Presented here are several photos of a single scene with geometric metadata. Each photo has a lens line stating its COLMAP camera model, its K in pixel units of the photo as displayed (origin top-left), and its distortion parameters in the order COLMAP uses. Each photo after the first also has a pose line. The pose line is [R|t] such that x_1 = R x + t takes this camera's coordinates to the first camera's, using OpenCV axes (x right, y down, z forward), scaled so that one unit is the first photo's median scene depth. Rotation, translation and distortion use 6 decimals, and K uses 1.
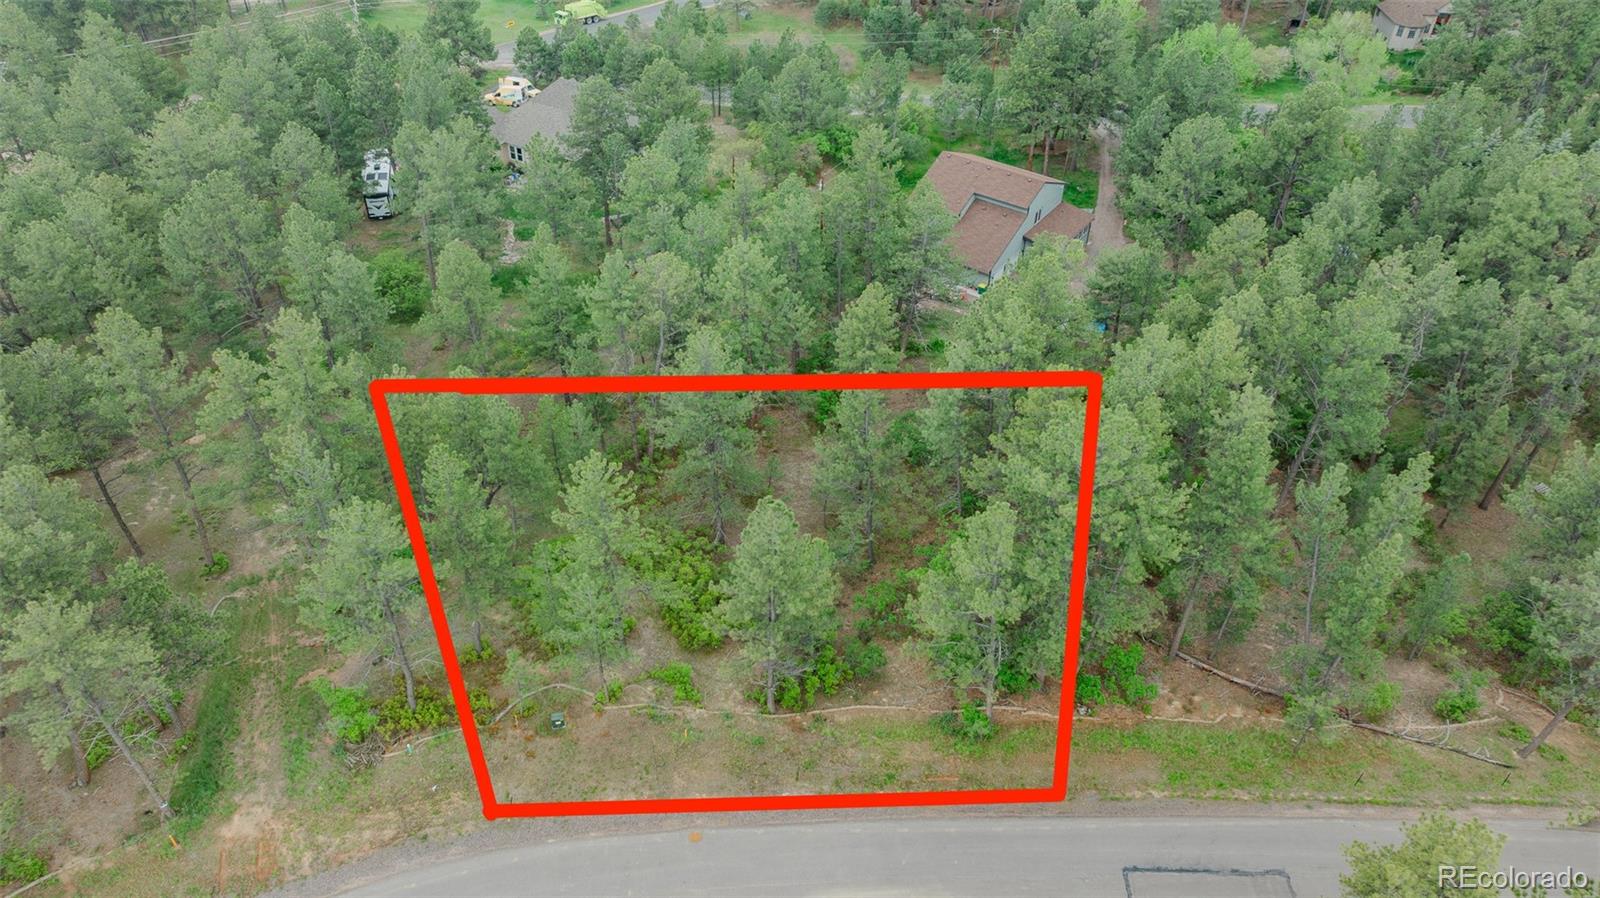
lens RADIAL K [[1228.0, 0, 800.0], [0, 1228.0, 449.0], [0, 0, 1]] dist [-0.113430, 0.140617]
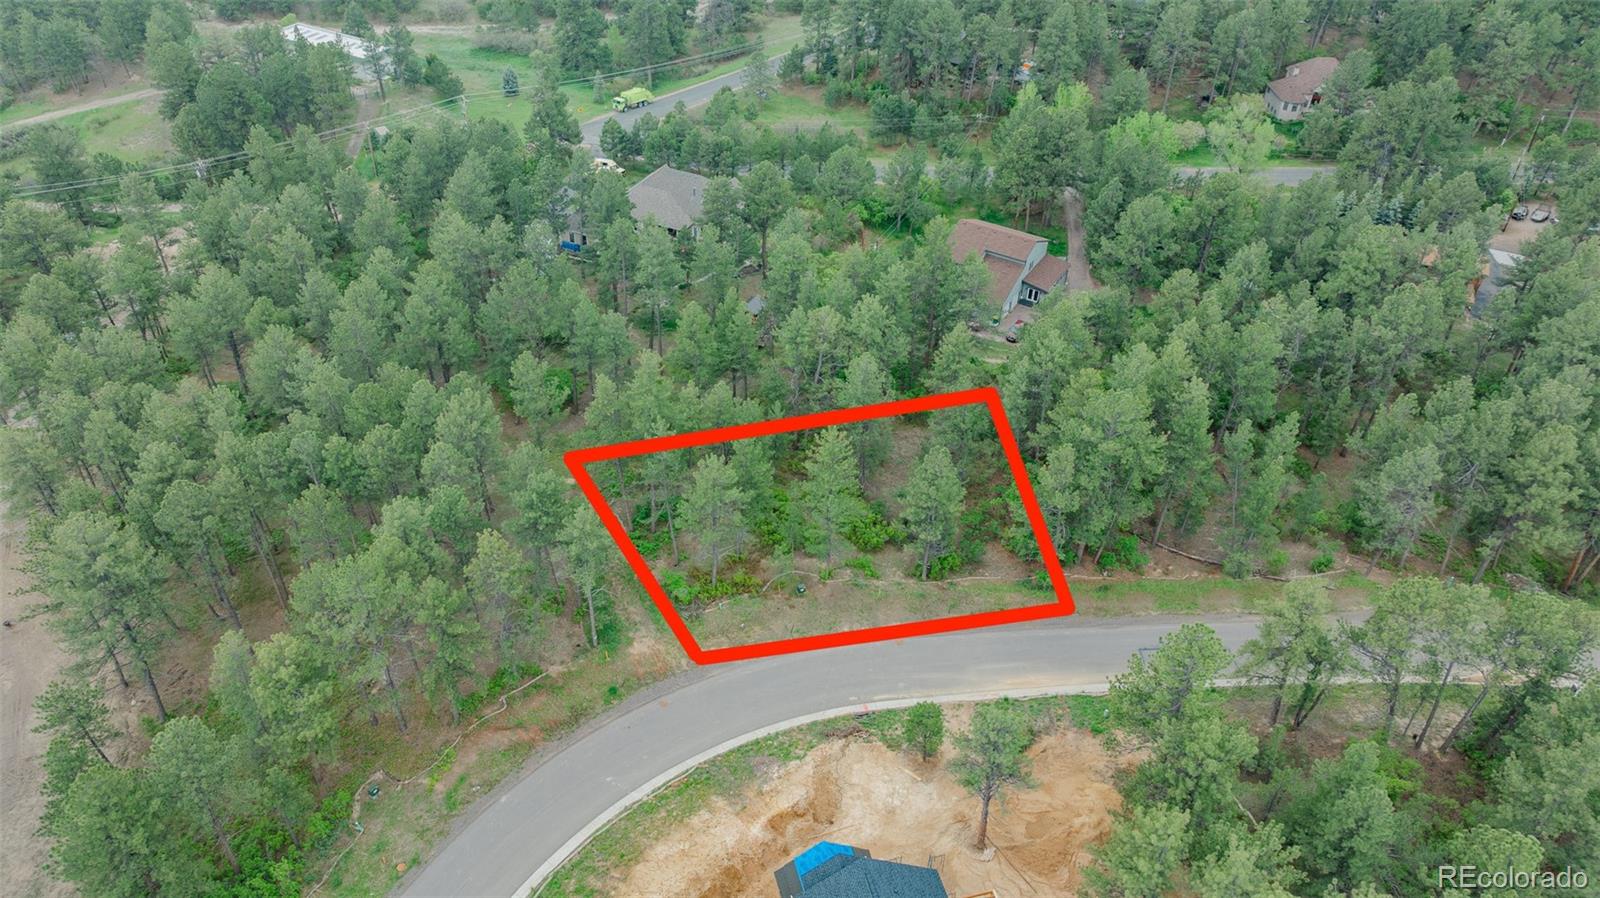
lens RADIAL K [[1228.0, 0, 800.0], [0, 1228.0, 449.0], [0, 0, 1]] dist [-0.113430, 0.140617]
pose [[0.997692, -0.033294, 0.059174, -0.217355], [0.034327, 0.999274, -0.016518, 0.042905], [-0.058581, 0.018511, 0.998111, -0.508054]]
